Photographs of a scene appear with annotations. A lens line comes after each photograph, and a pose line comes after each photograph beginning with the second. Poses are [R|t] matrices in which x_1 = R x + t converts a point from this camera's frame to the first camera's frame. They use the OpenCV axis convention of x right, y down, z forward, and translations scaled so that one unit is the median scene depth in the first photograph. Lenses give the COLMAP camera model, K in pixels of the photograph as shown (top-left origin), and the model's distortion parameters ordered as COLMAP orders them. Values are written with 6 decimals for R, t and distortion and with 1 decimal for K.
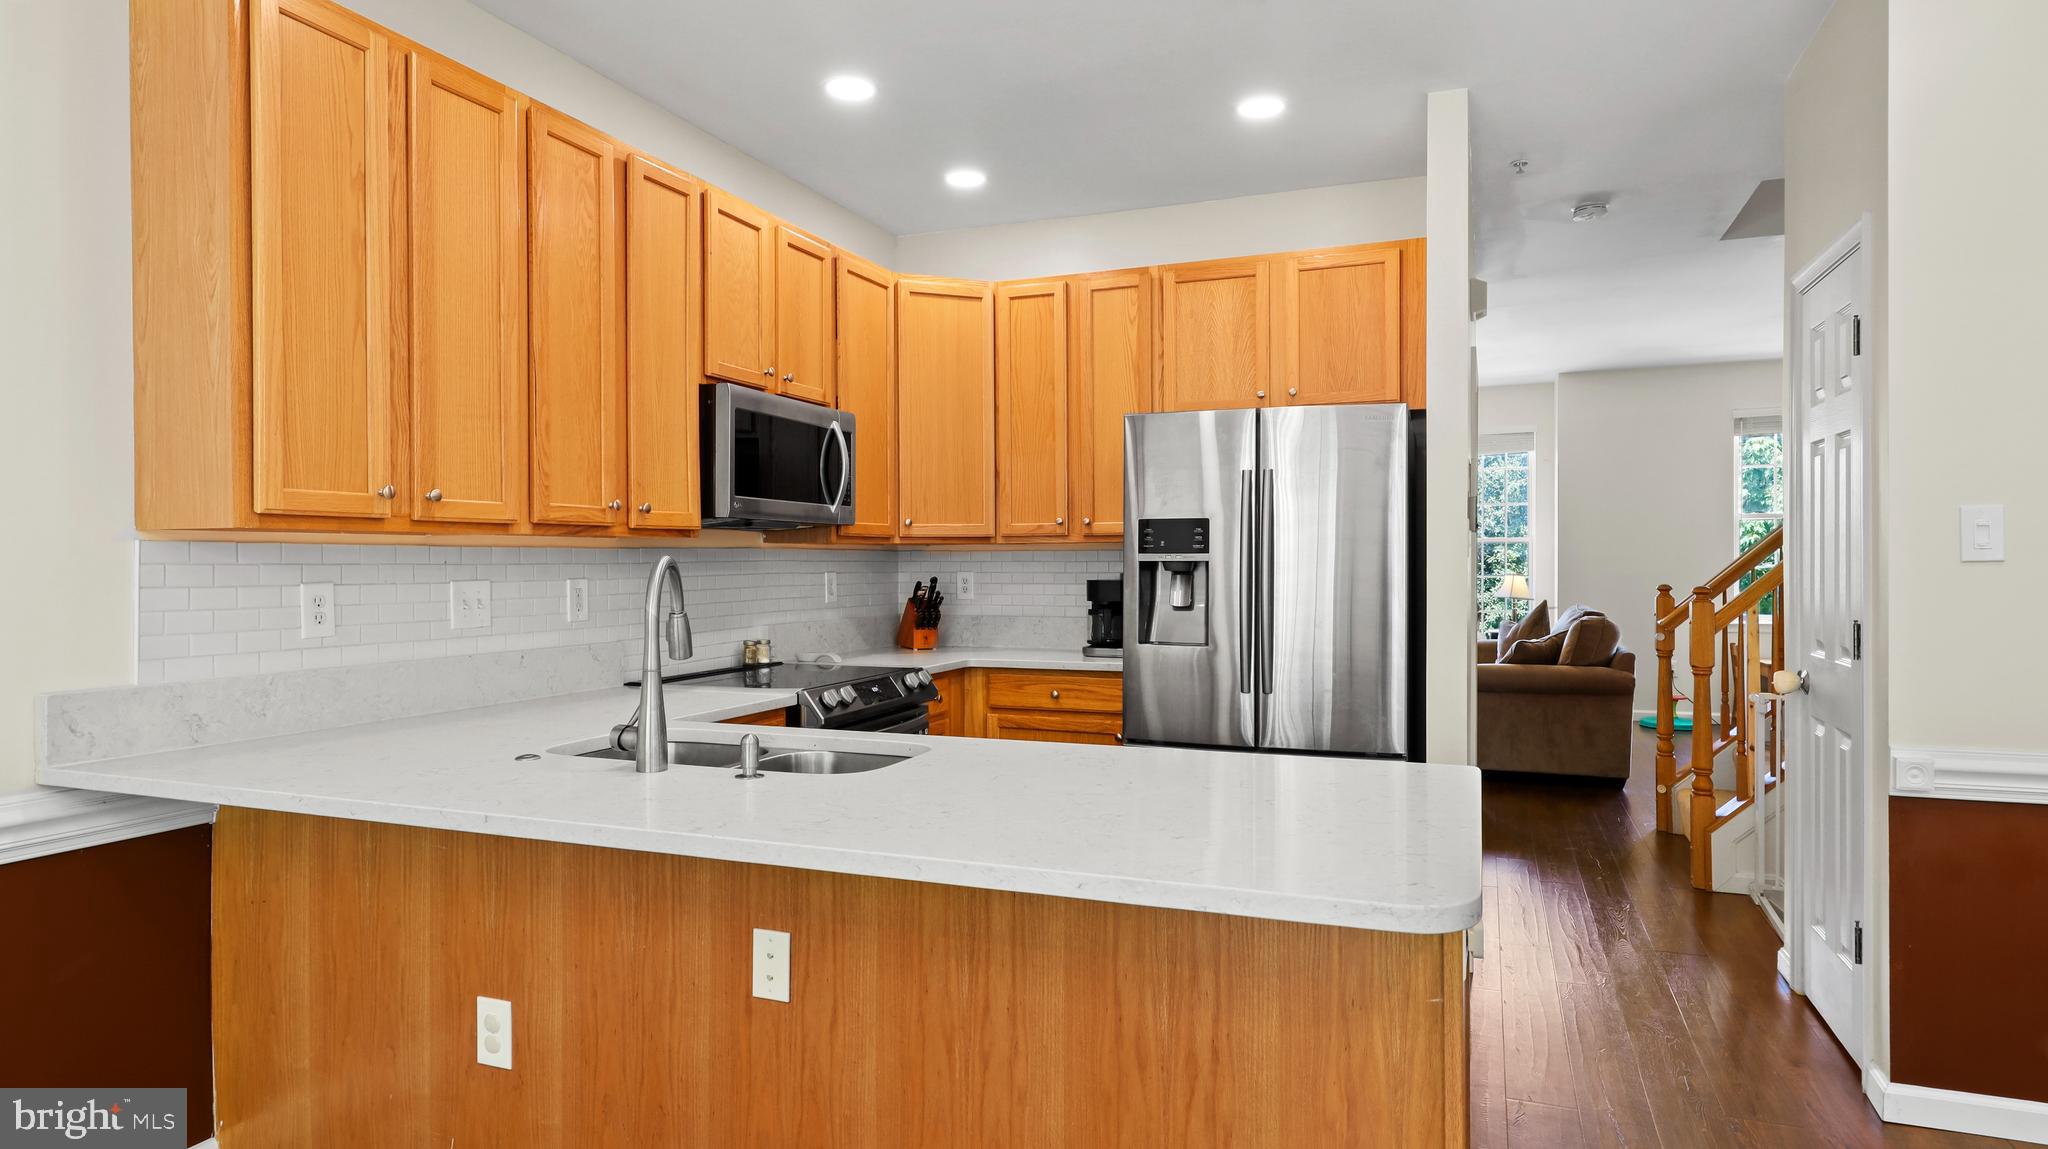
lens RADIAL K [[1164.8, 0, 1021.4], [0, 1164.8, 569.9], [0, 0, 1]] dist [0.008919, -0.000653]
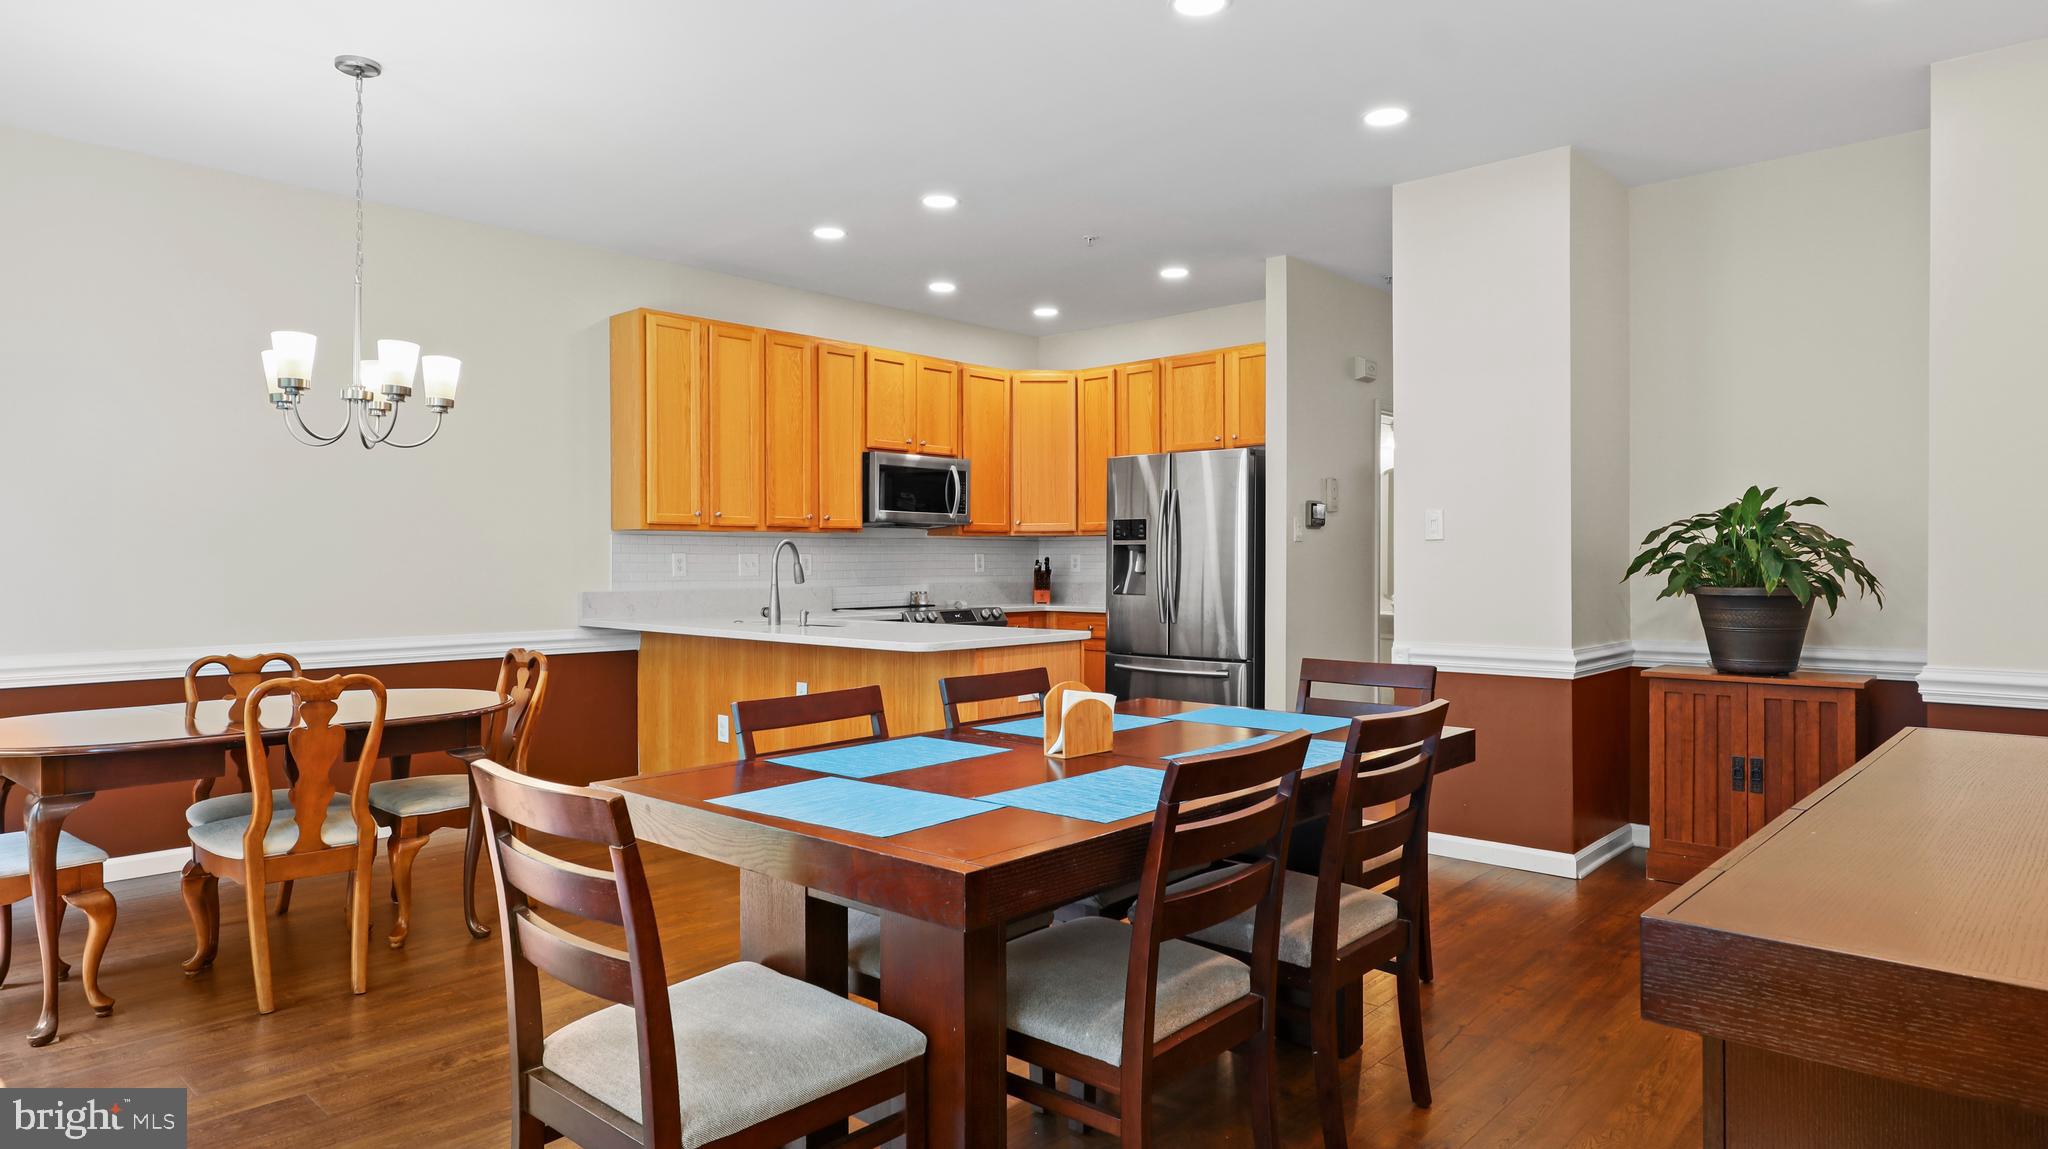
lens RADIAL K [[1164.8, 0, 1018.2], [0, 1164.8, 575.3], [0, 0, 1]] dist [0.008919, -0.000653]
pose [[0.933006, 0.006061, -0.359809, 0.597759], [-0.003568, 0.999965, 0.007595, 0.024957], [0.359843, -0.005802, 0.932995, -0.637550]]
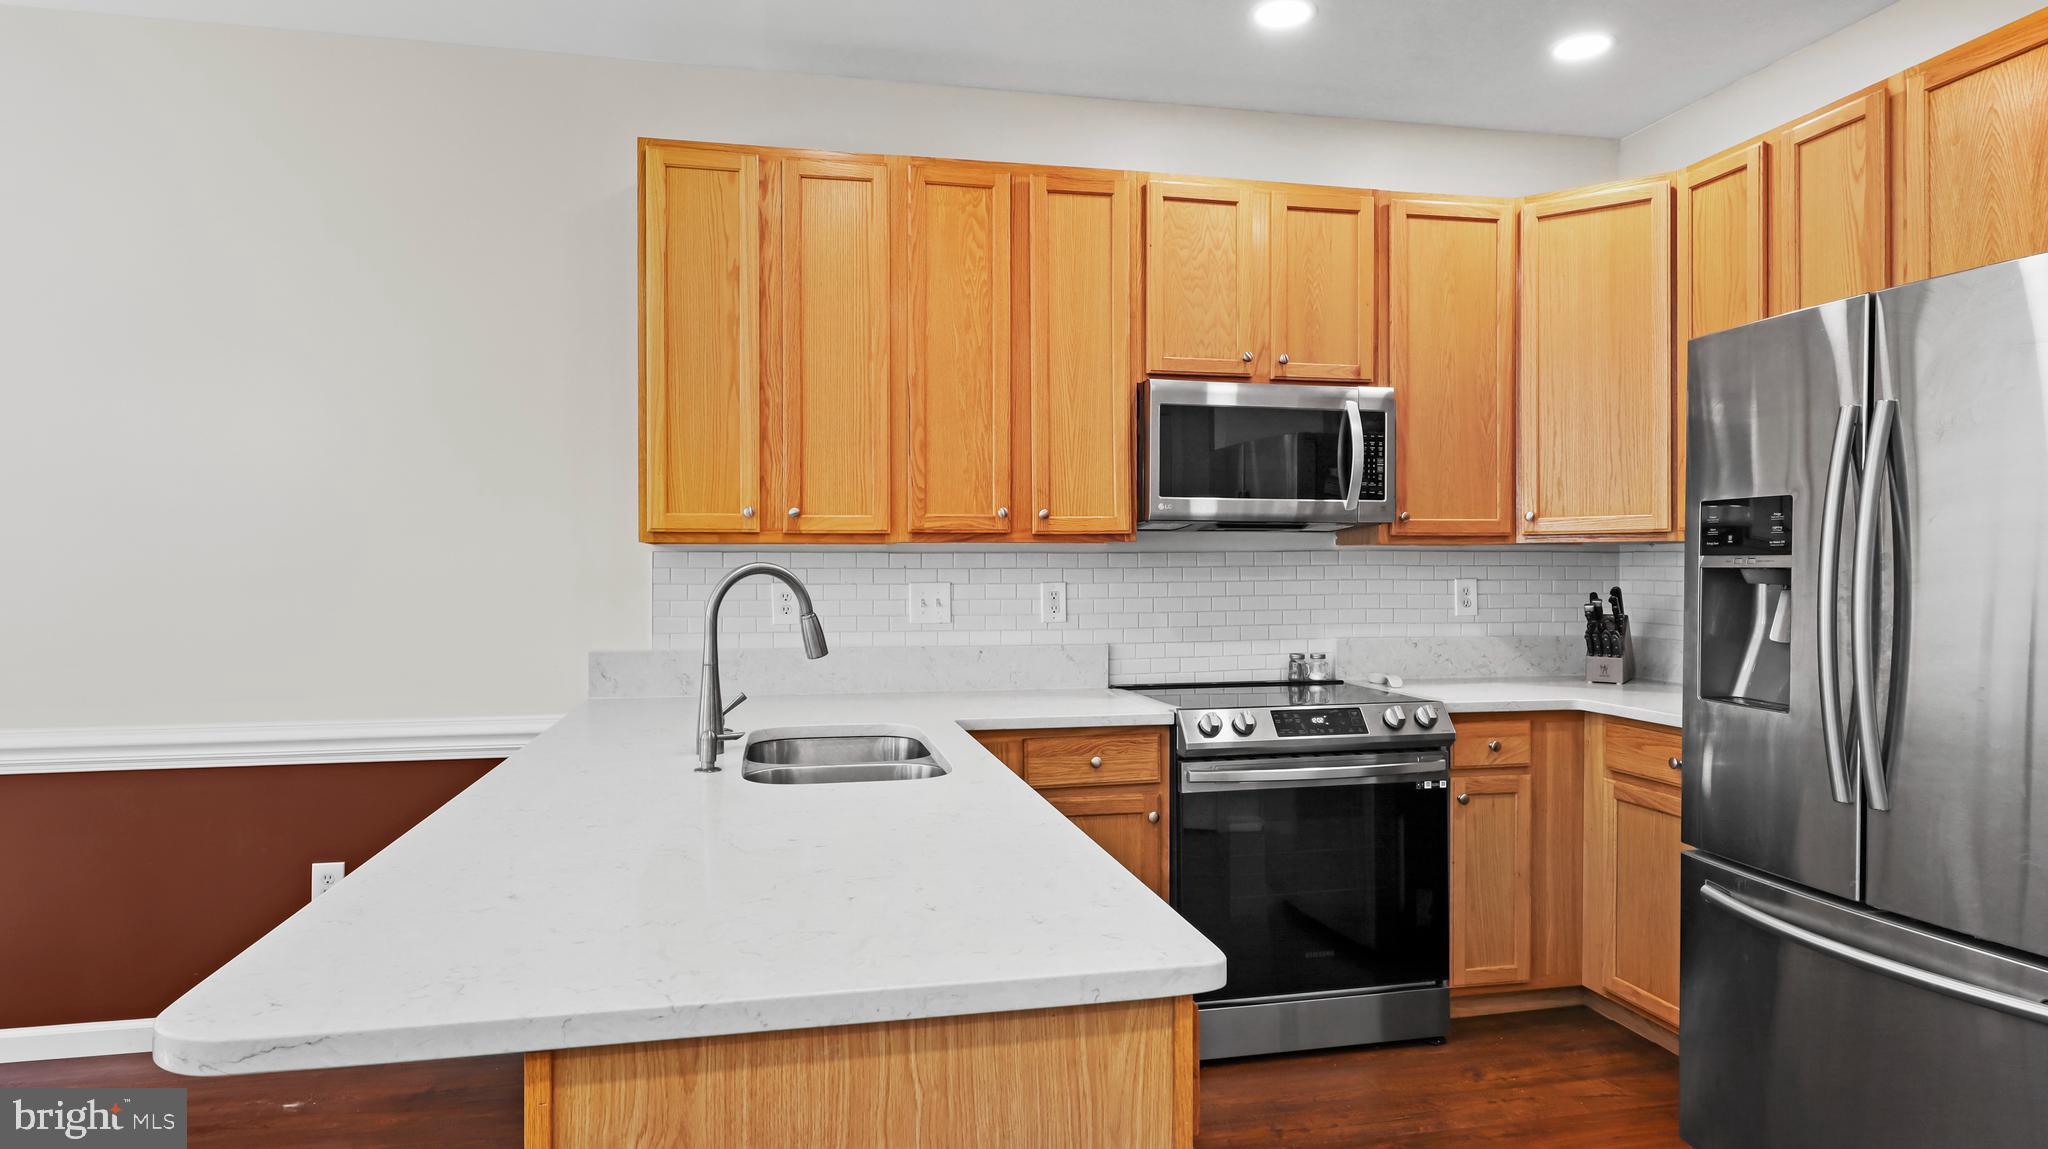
lens RADIAL K [[1164.8, 0, 1022.9], [0, 1164.8, 568.0], [0, 0, 1]] dist [0.008919, -0.000653]
pose [[0.553777, 0.003941, -0.832655, 0.441442], [-0.006581, 0.999978, 0.000357, -0.005120], [0.832639, 0.005282, 0.553791, 0.352718]]
